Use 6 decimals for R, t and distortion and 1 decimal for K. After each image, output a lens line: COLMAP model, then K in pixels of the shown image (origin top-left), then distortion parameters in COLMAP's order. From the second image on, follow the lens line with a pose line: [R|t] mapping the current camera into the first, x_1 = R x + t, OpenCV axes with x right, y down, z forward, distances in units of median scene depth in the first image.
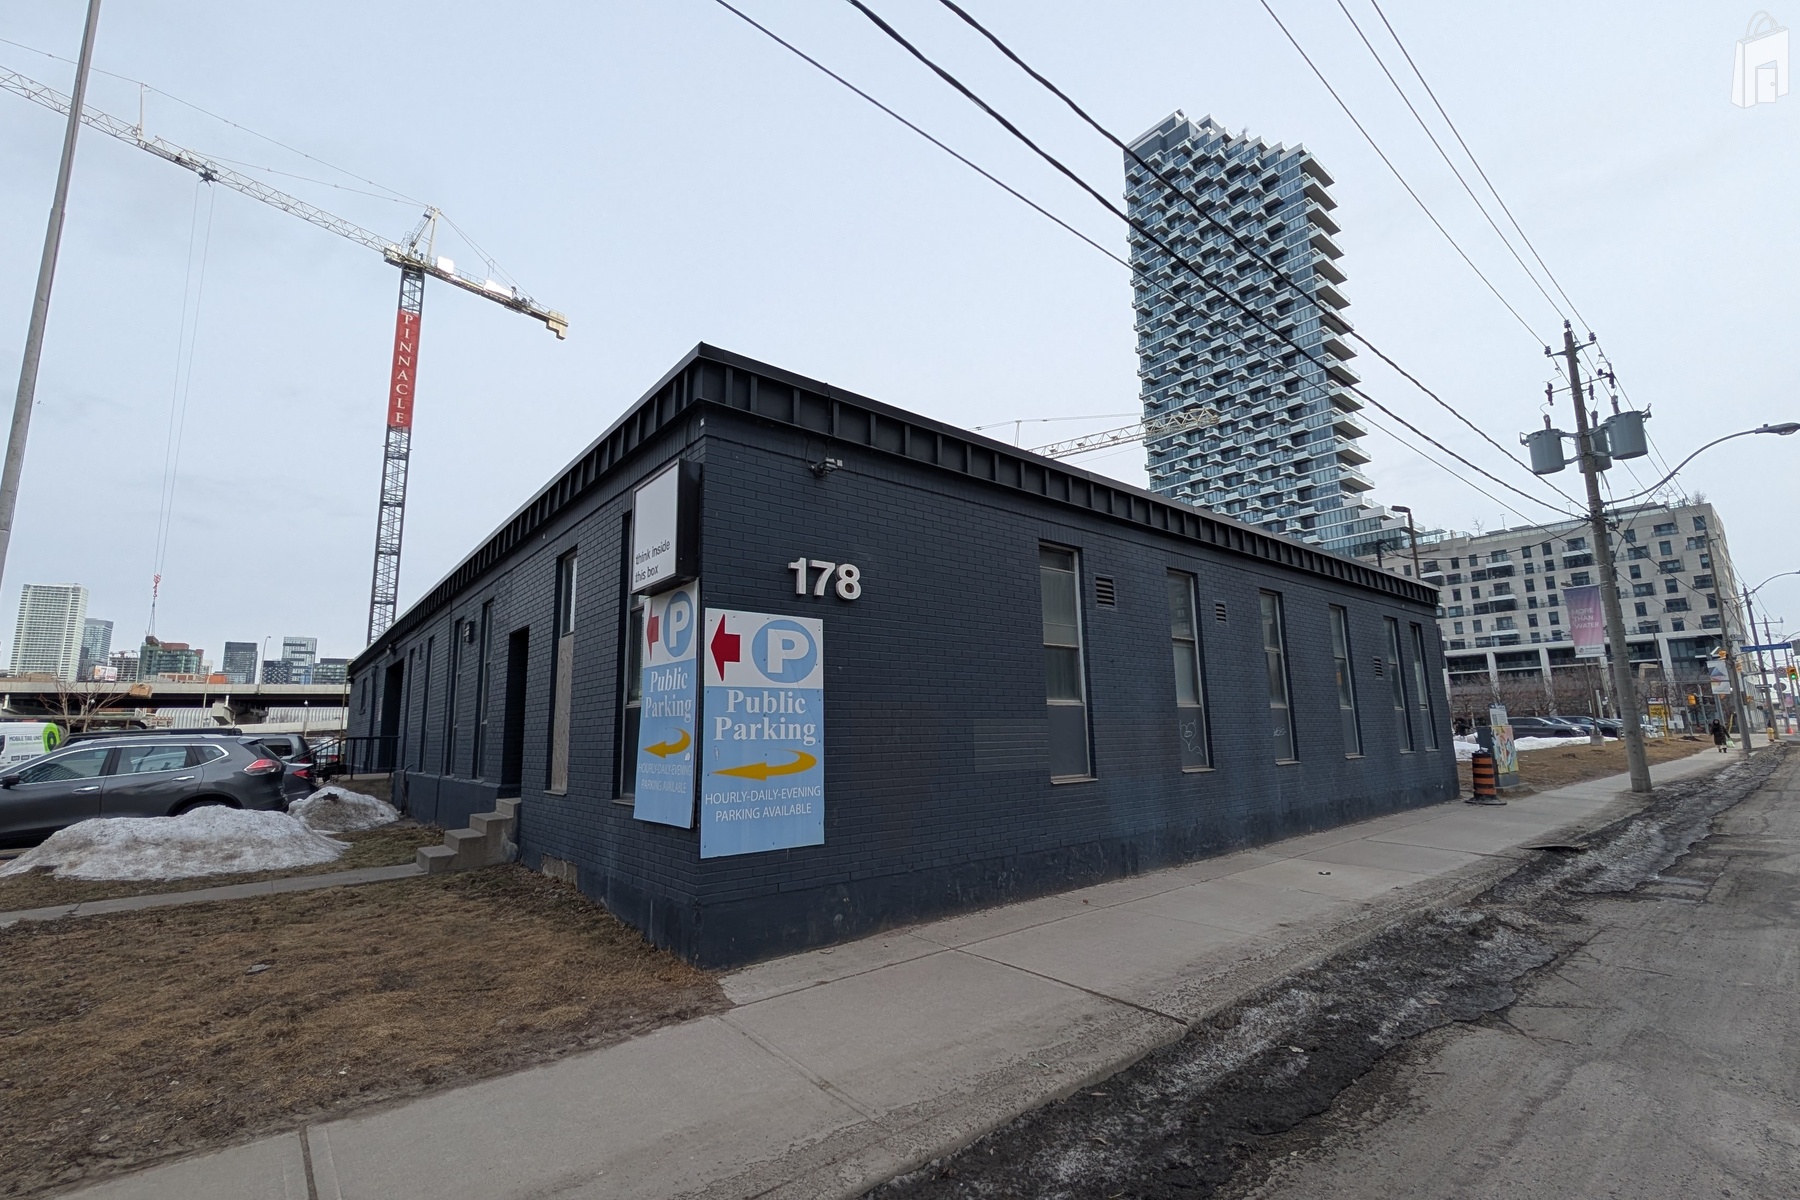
lens RADIAL K [[766.8, 0, 902.5], [0, 766.8, 607.1], [0, 0, 1]] dist [-0.001278, 0.000376]
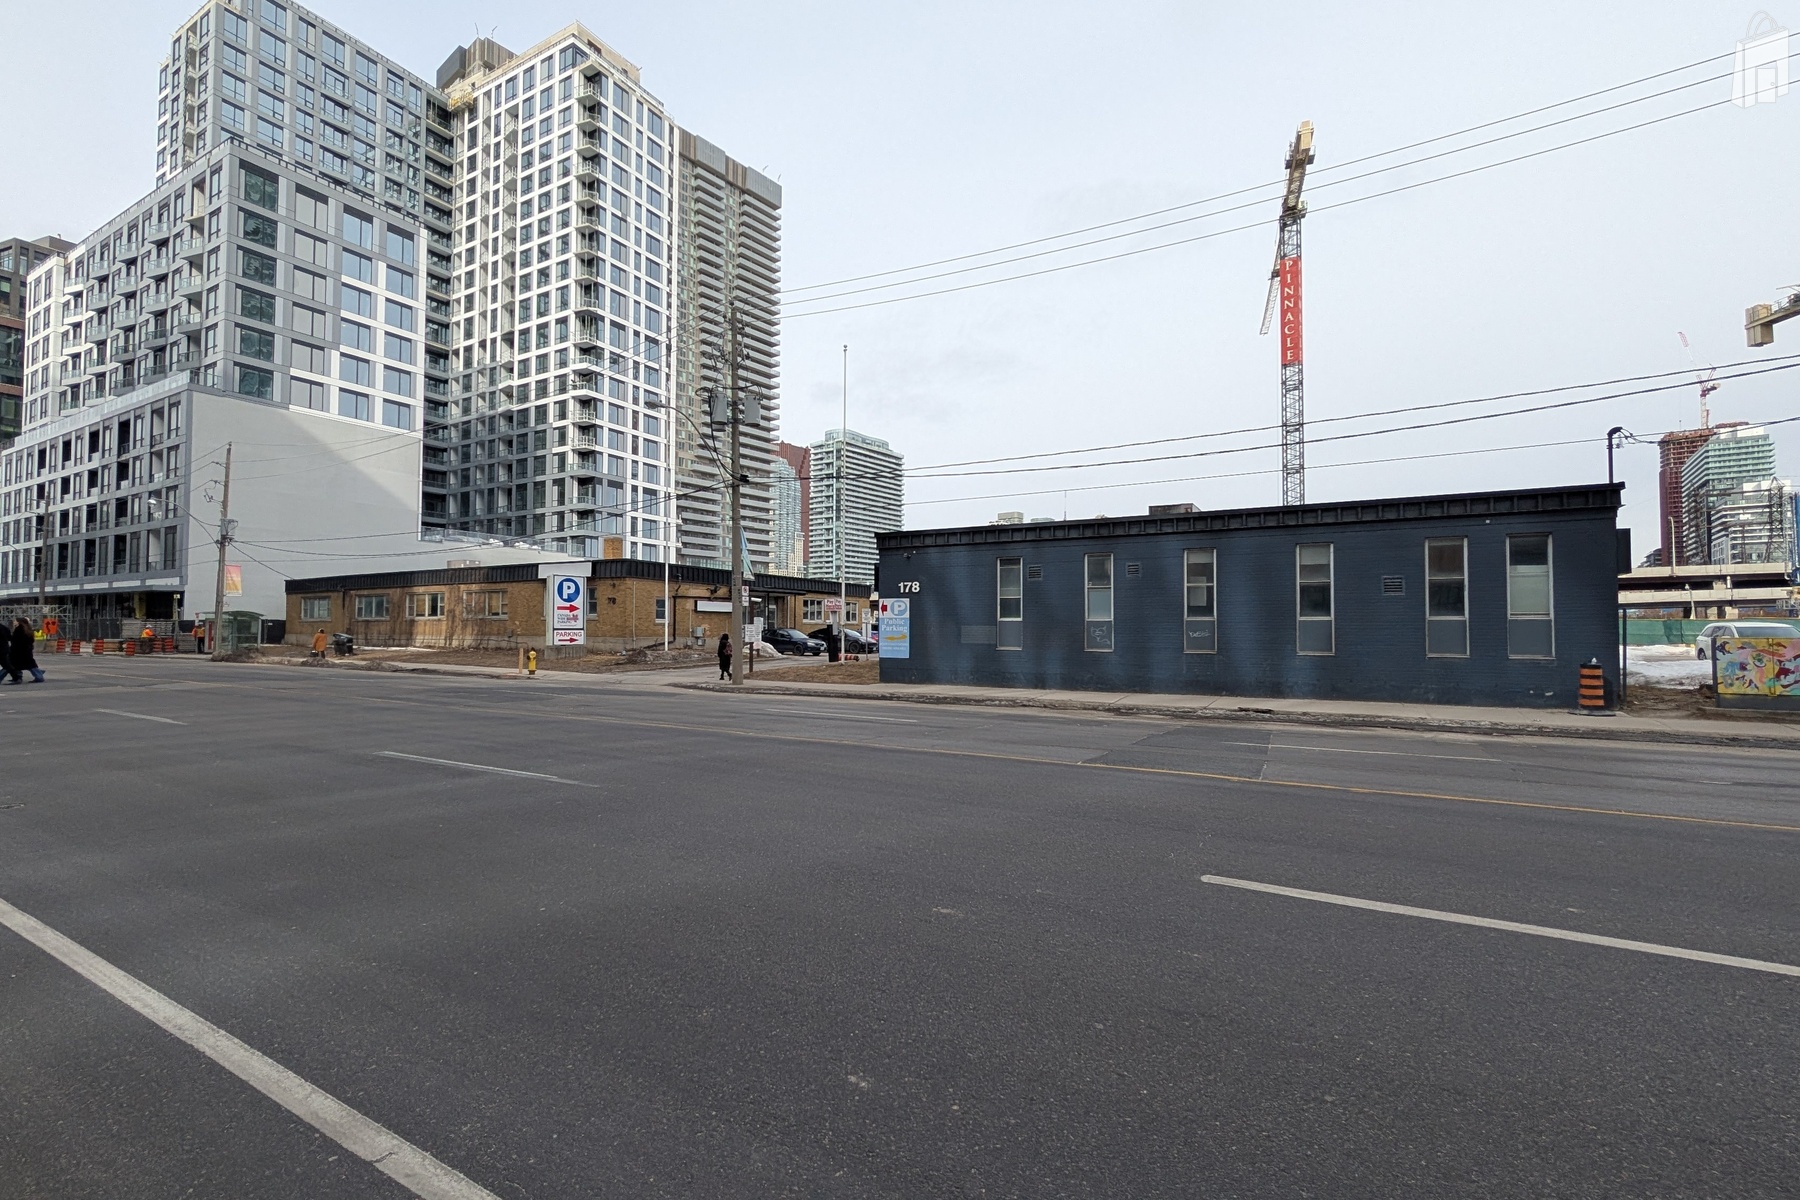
lens RADIAL K [[768.4, 0, 901.4], [0, 768.4, 607.7], [0, 0, 1]] dist [-0.001030, 0.000564]
pose [[0.354150, -0.004924, -0.935176, 2.224980], [0.143295, 0.988463, 0.049061, -0.084242], [0.924145, -0.151381, 0.350770, -0.216165]]
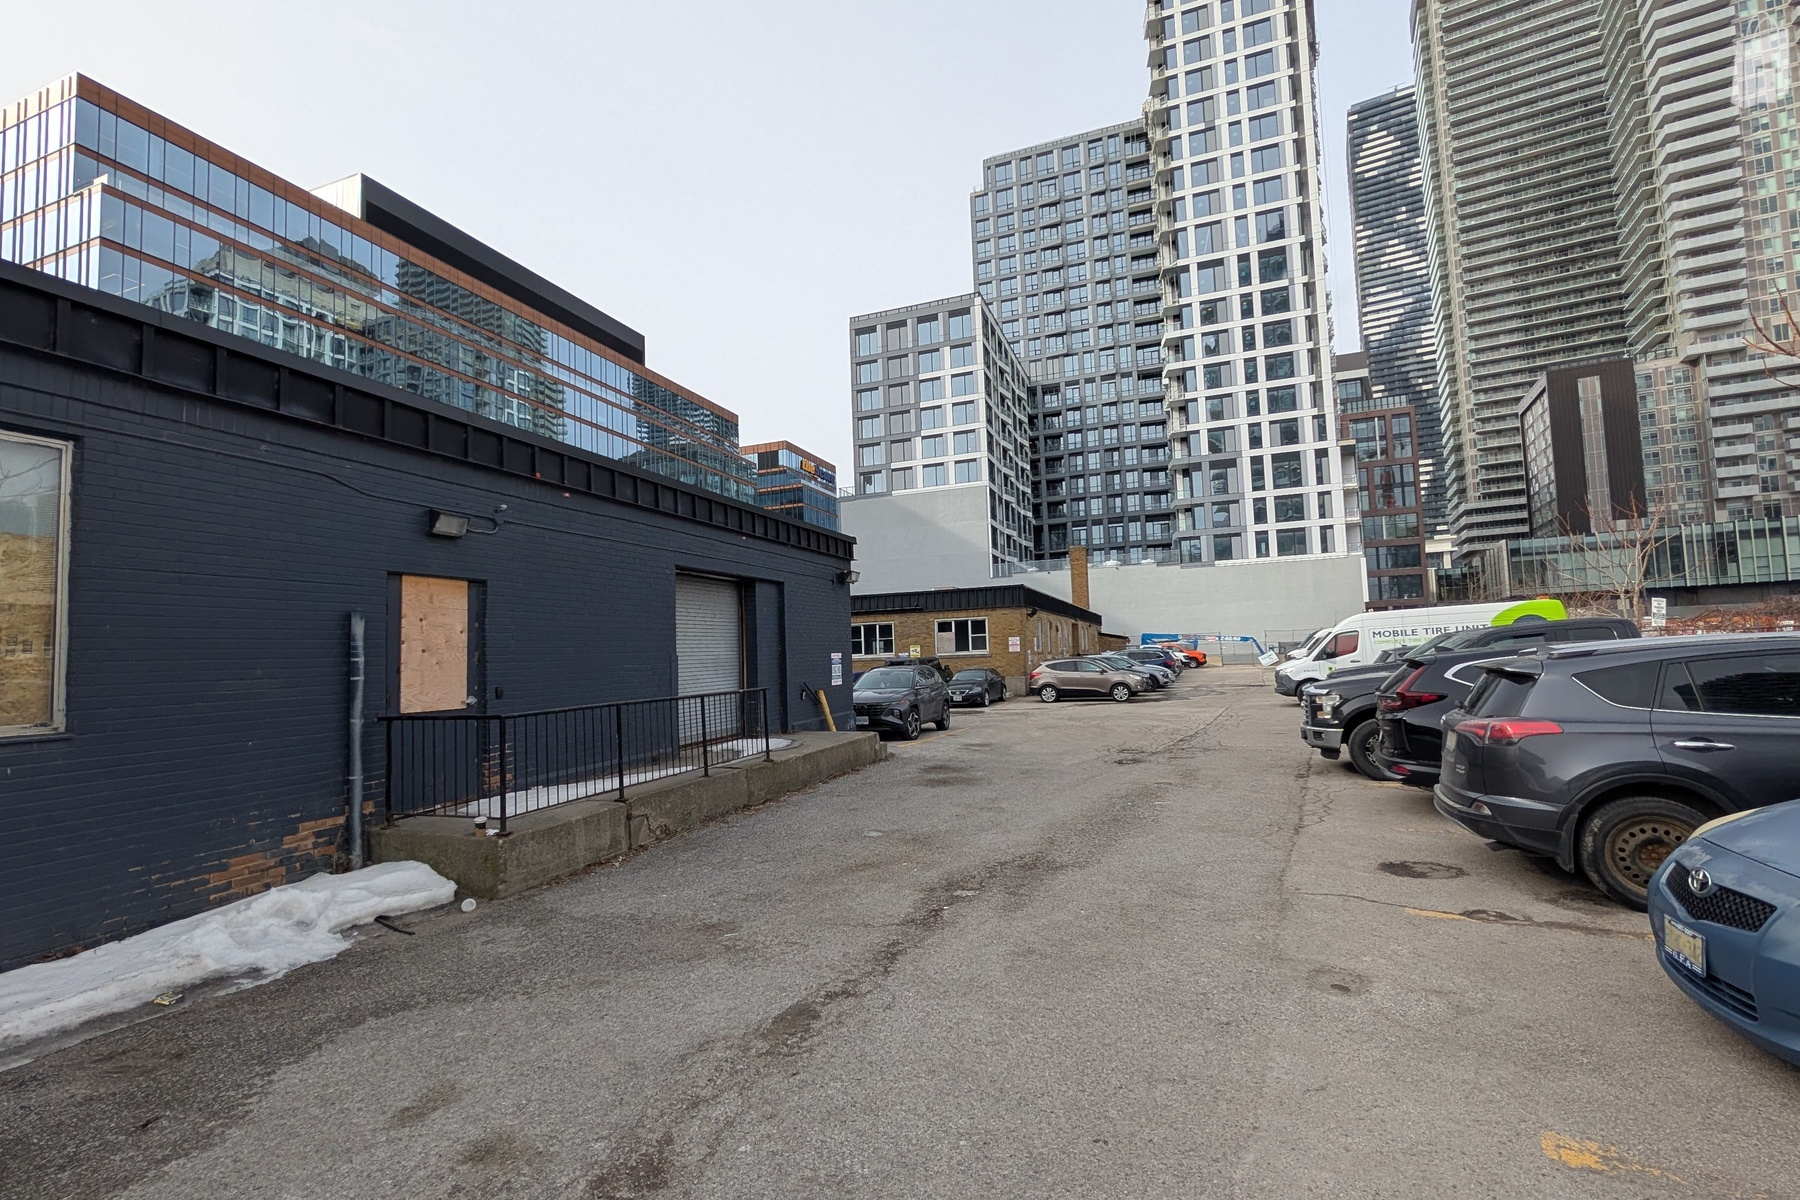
lens RADIAL K [[761.8, 0, 902.2], [0, 761.8, 618.5], [0, 0, 1]] dist [-0.001145, -0.000046]
pose [[-0.862789, 0.029723, -0.504690, -1.367701], [0.138797, 0.973839, -0.179925, 0.703258], [0.486139, -0.225287, -0.844343, 4.358324]]
